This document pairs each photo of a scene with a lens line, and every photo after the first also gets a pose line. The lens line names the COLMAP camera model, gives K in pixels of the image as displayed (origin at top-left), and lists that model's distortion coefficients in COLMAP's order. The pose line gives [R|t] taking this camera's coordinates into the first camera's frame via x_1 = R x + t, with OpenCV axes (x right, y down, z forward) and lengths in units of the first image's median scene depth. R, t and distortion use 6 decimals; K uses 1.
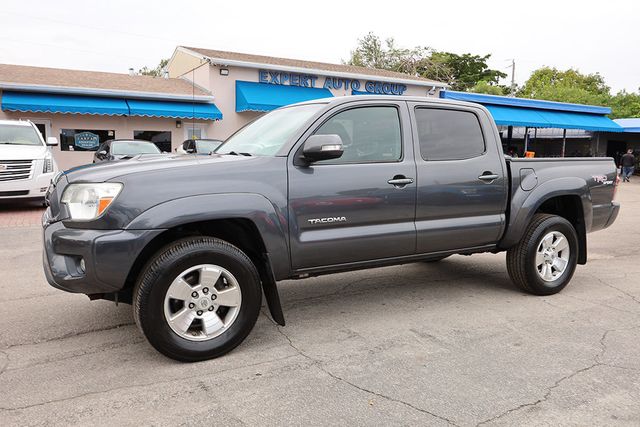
lens RADIAL K [[518.3, 0, 322.3], [0, 518.3, 213.8], [0, 0, 1]] dist [-0.002729, -0.001188]
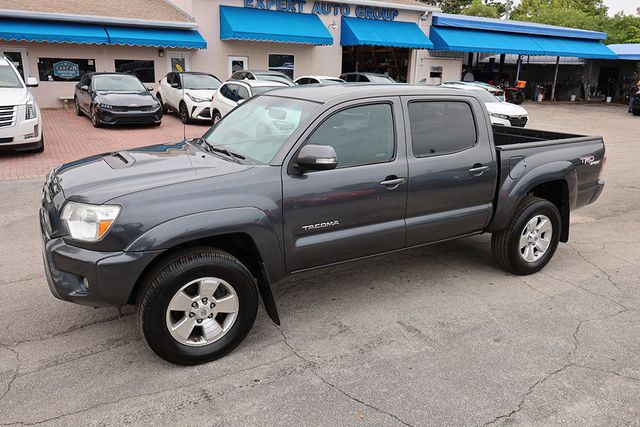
lens RADIAL K [[518.3, 0, 320.1], [0, 518.3, 213.3], [0, 0, 1]] dist [-0.002729, -0.001188]
pose [[0.999765, 0.002814, 0.021498, -0.011651], [-0.006030, 0.988512, 0.151023, -0.146079], [-0.020826, -0.151117, 0.988296, -0.010950]]
